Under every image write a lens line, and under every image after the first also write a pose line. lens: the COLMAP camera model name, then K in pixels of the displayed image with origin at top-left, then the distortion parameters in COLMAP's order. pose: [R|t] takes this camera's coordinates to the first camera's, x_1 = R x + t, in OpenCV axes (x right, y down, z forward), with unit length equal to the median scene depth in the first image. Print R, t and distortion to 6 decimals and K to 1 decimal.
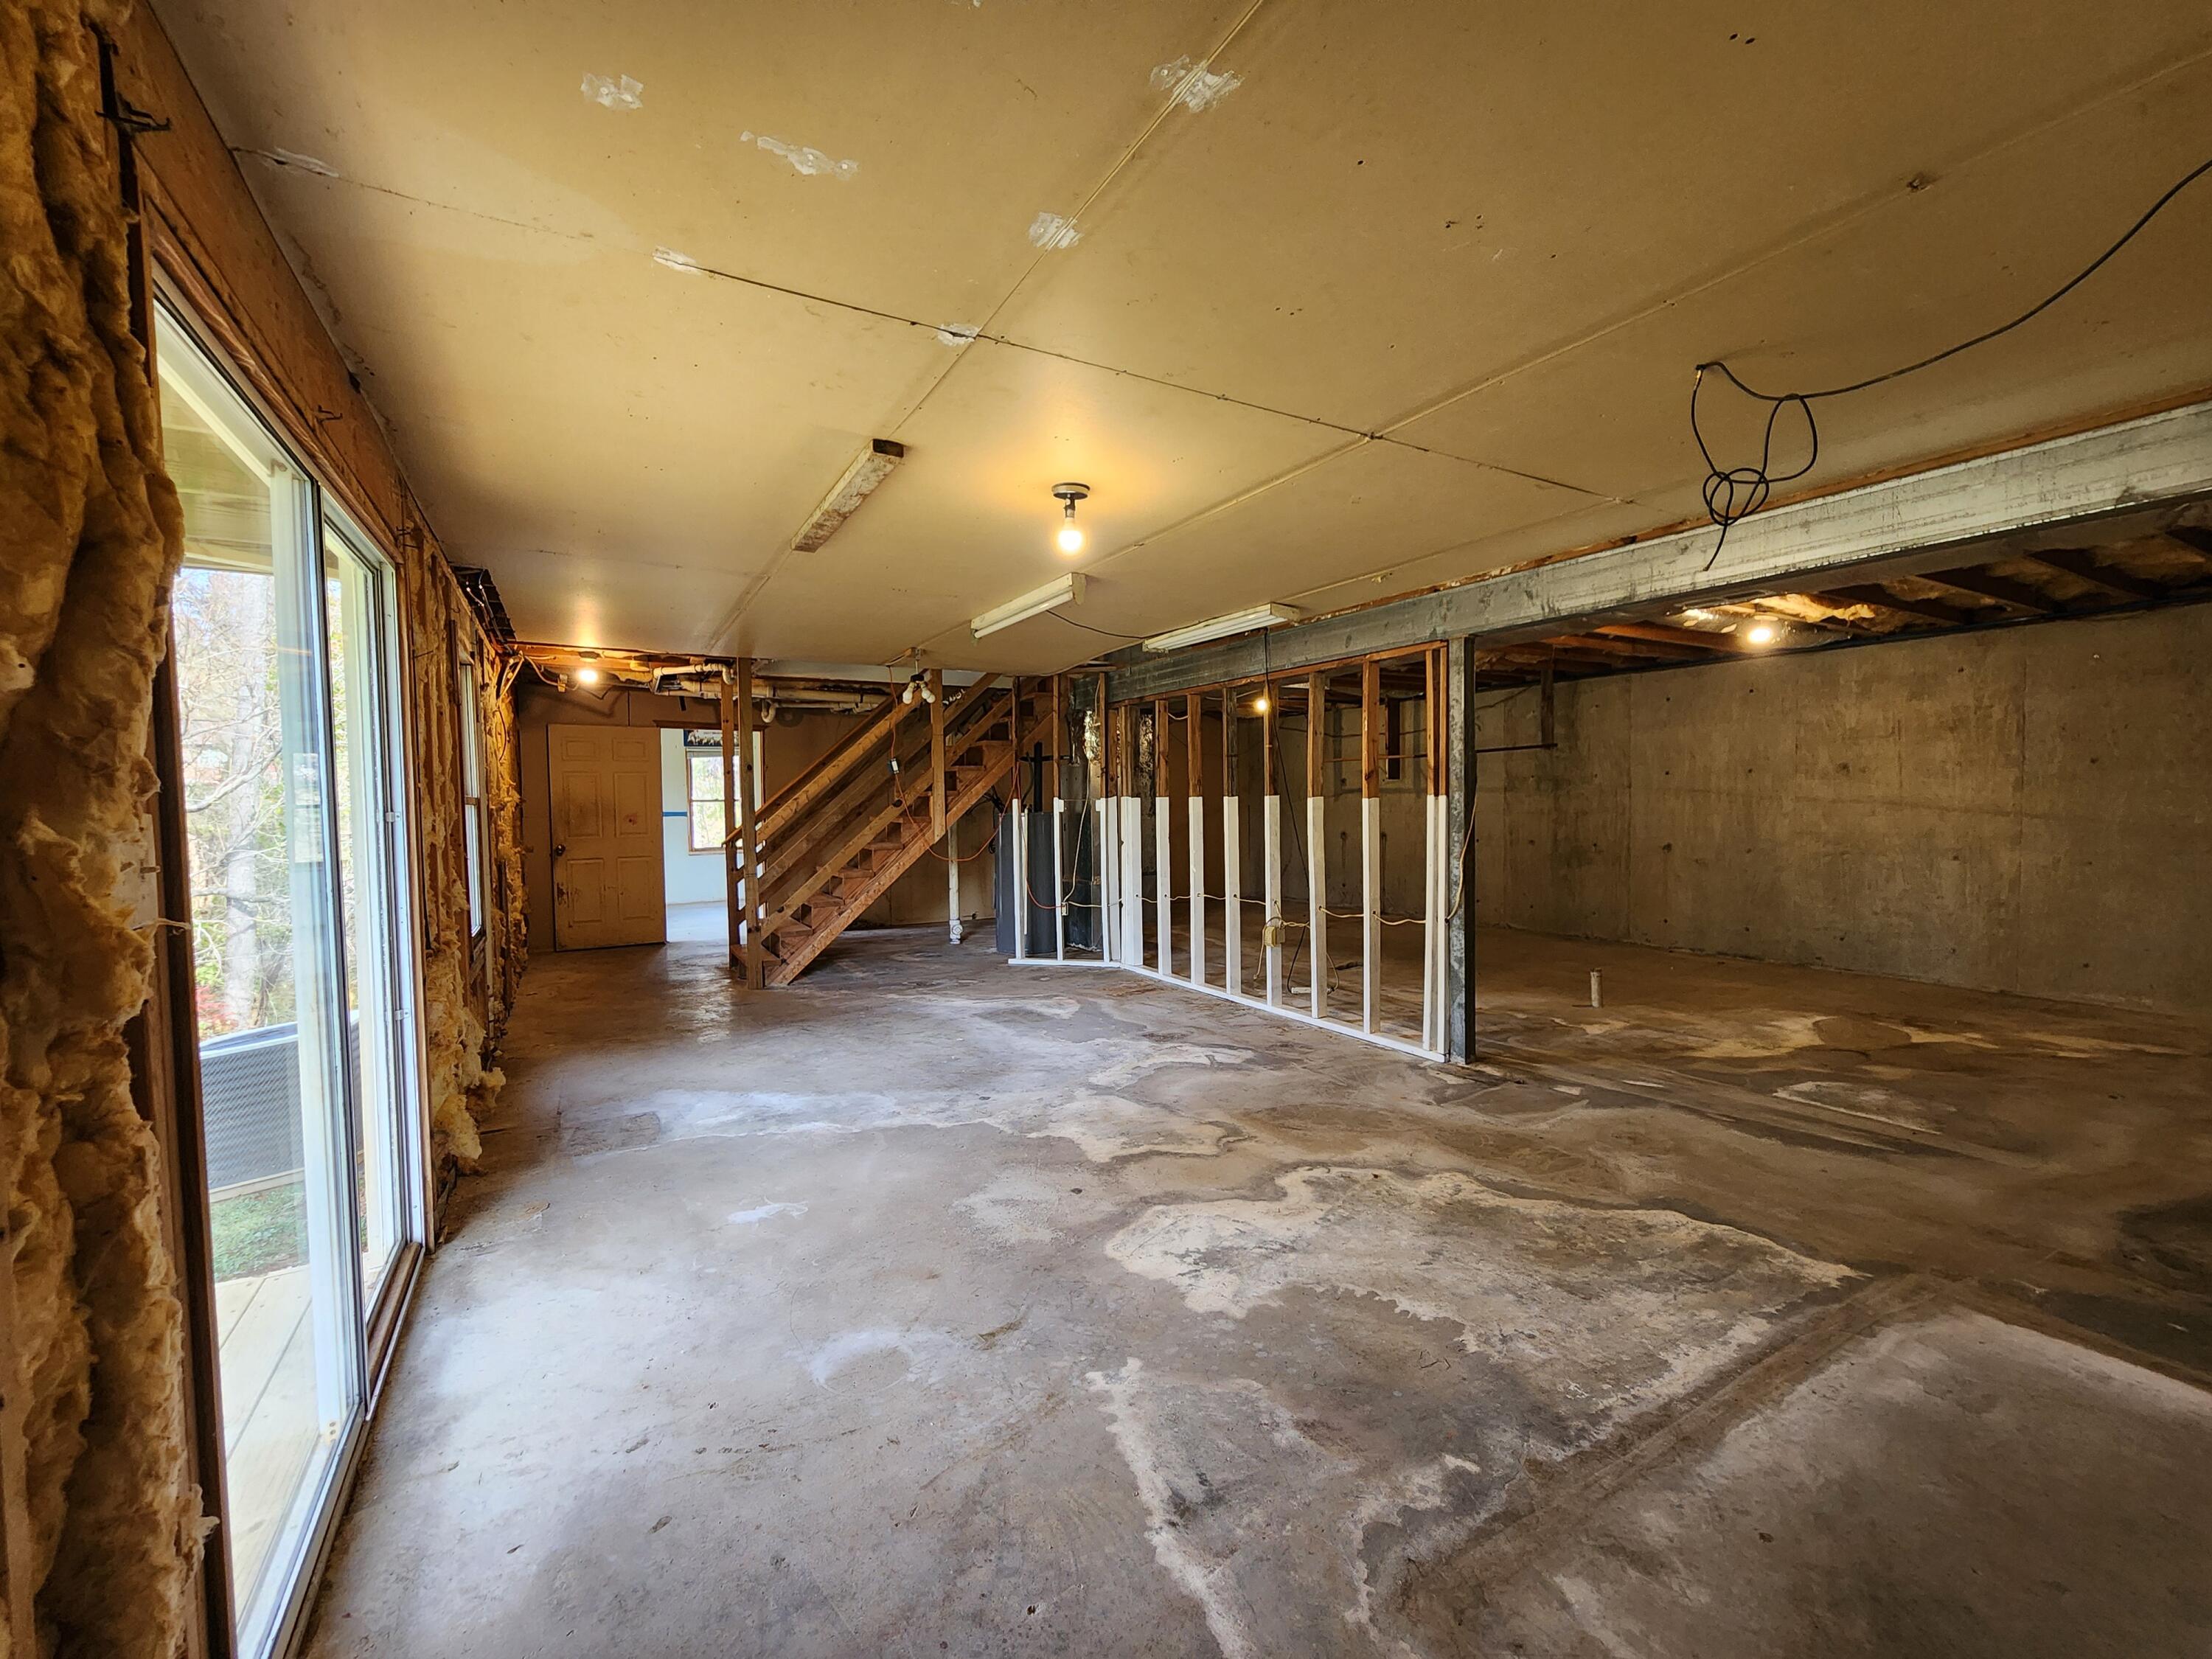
lens RADIAL K [[911.1, 0, 1106.7], [0, 911.1, 831.4], [0, 0, 1]] dist [-0.001068, 0.001317]
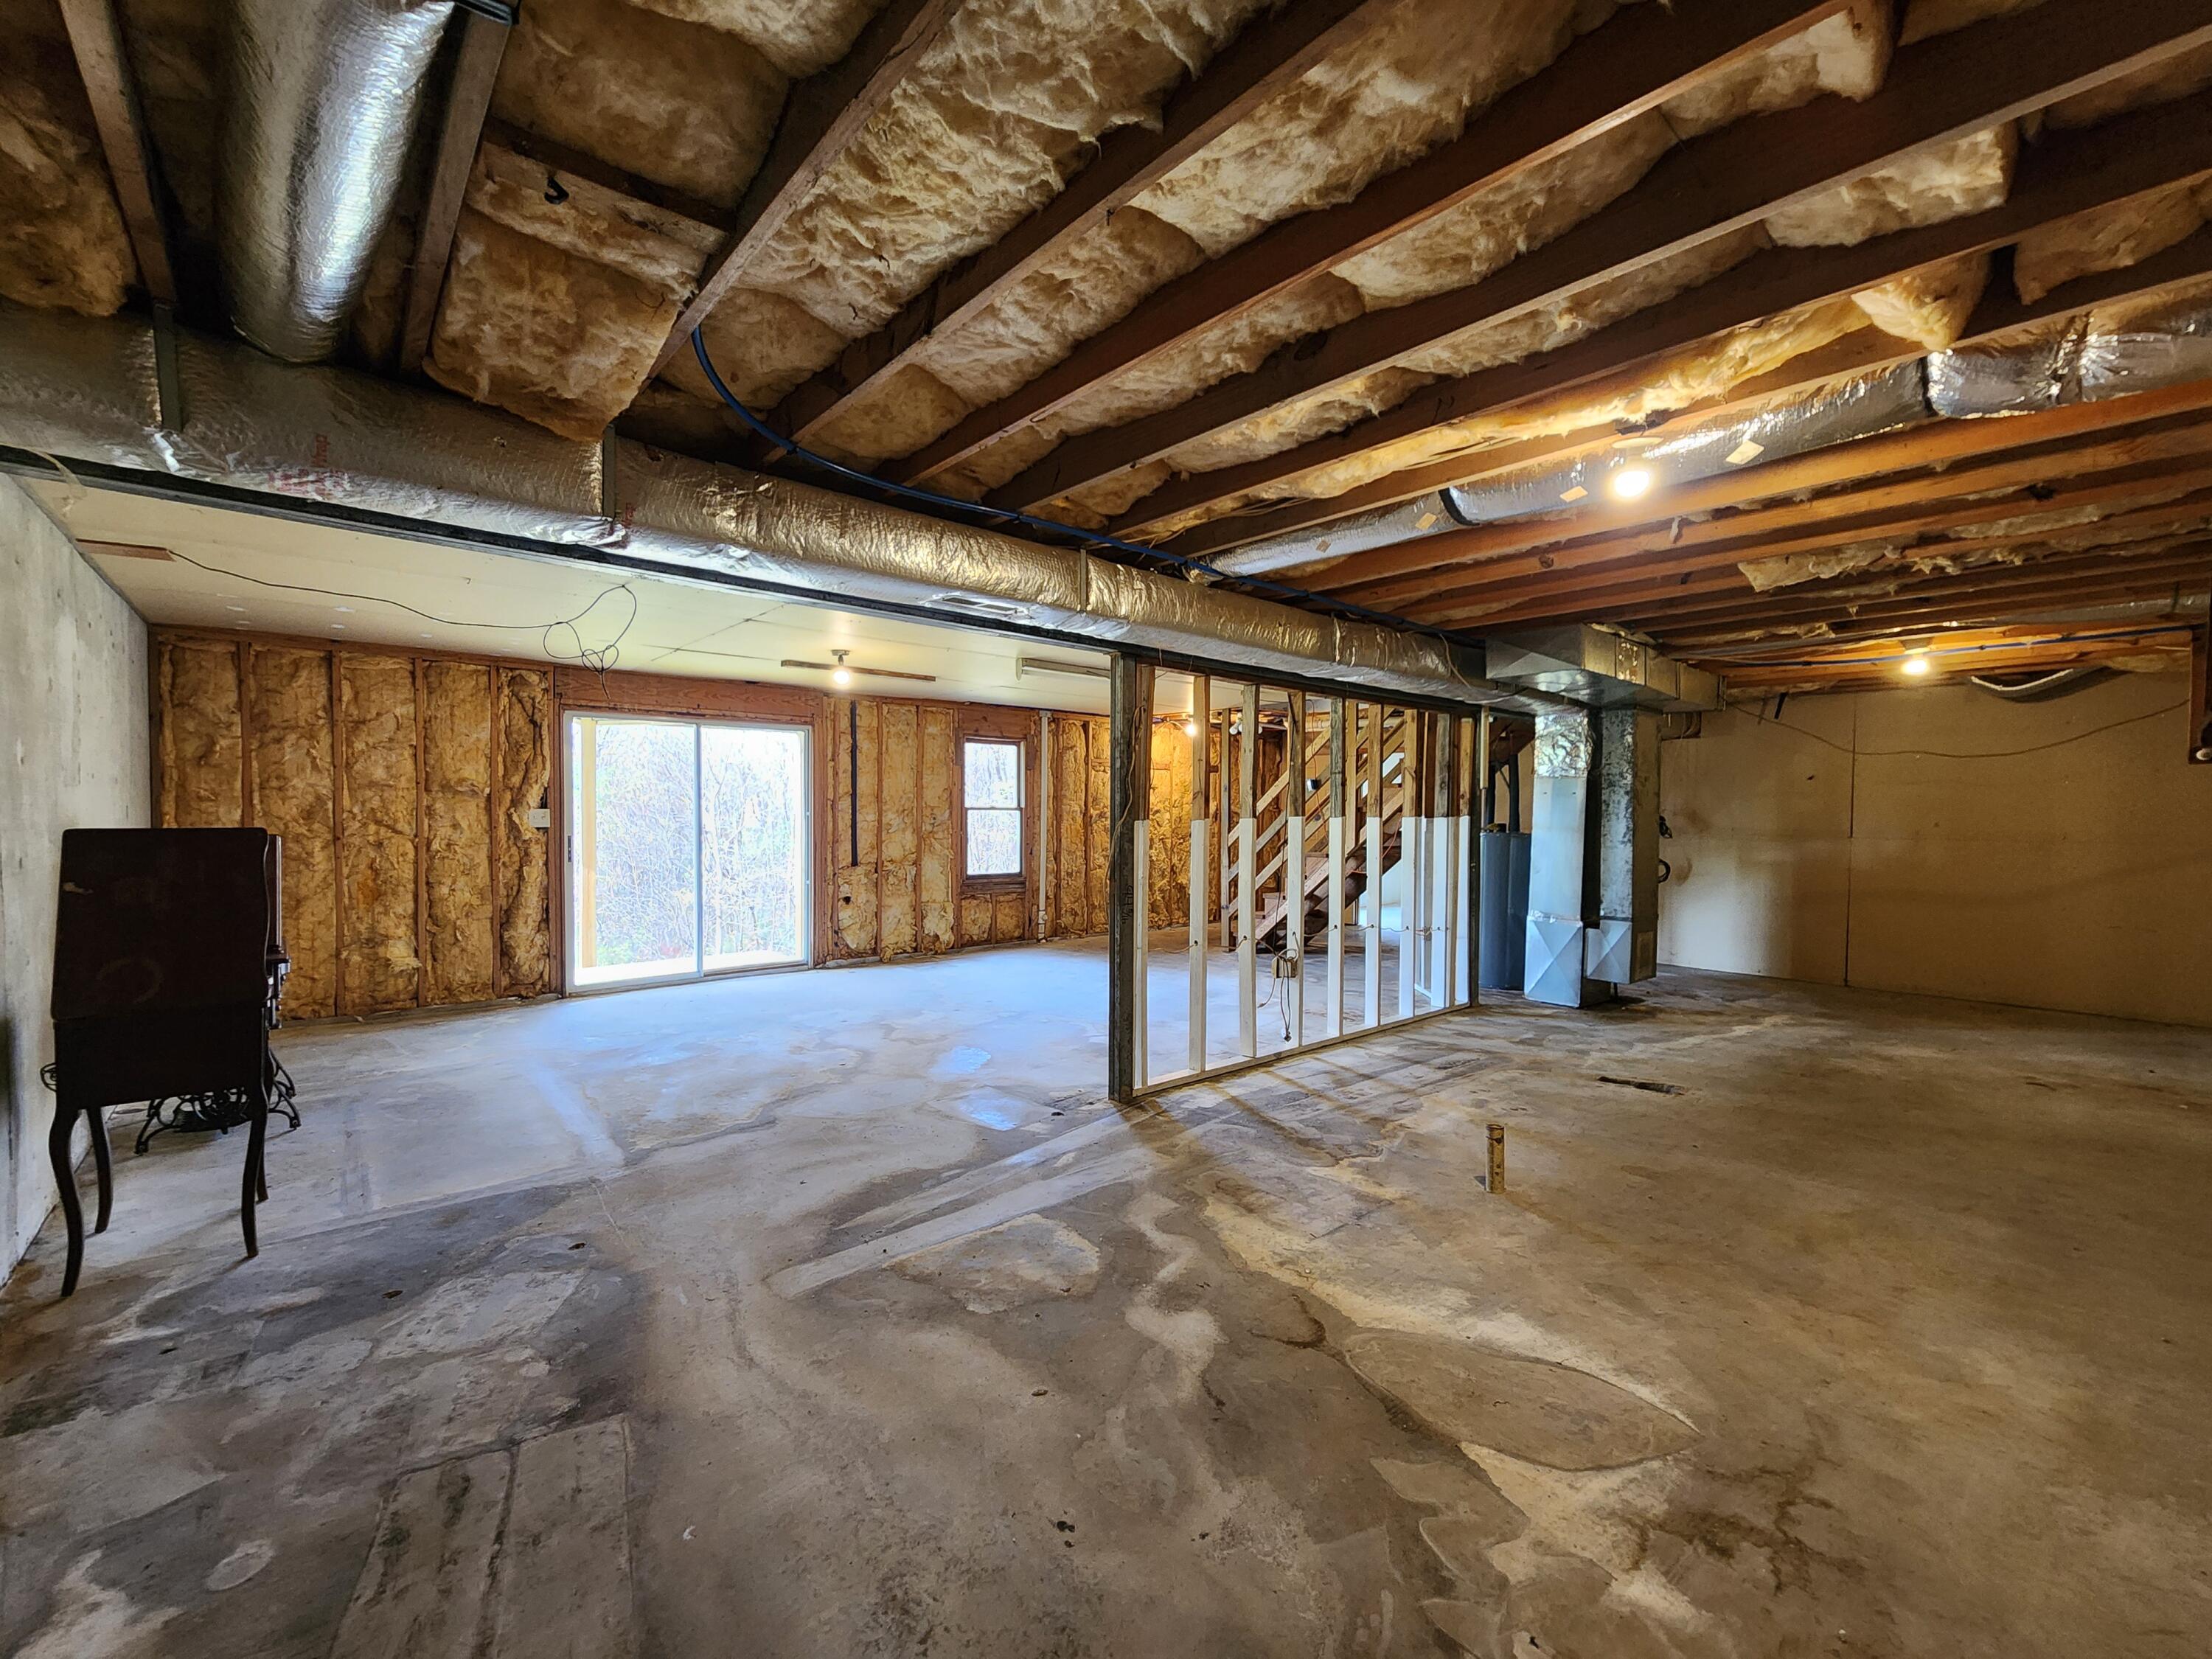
lens RADIAL K [[911.1, 0, 1105.3], [0, 911.1, 827.8], [0, 0, 1]] dist [-0.001068, 0.001317]
pose [[0.185542, 0.031864, -0.982120, 1.417645], [-0.041080, 0.998852, 0.024646, -0.057366], [0.981777, 0.035772, 0.186638, 0.858711]]
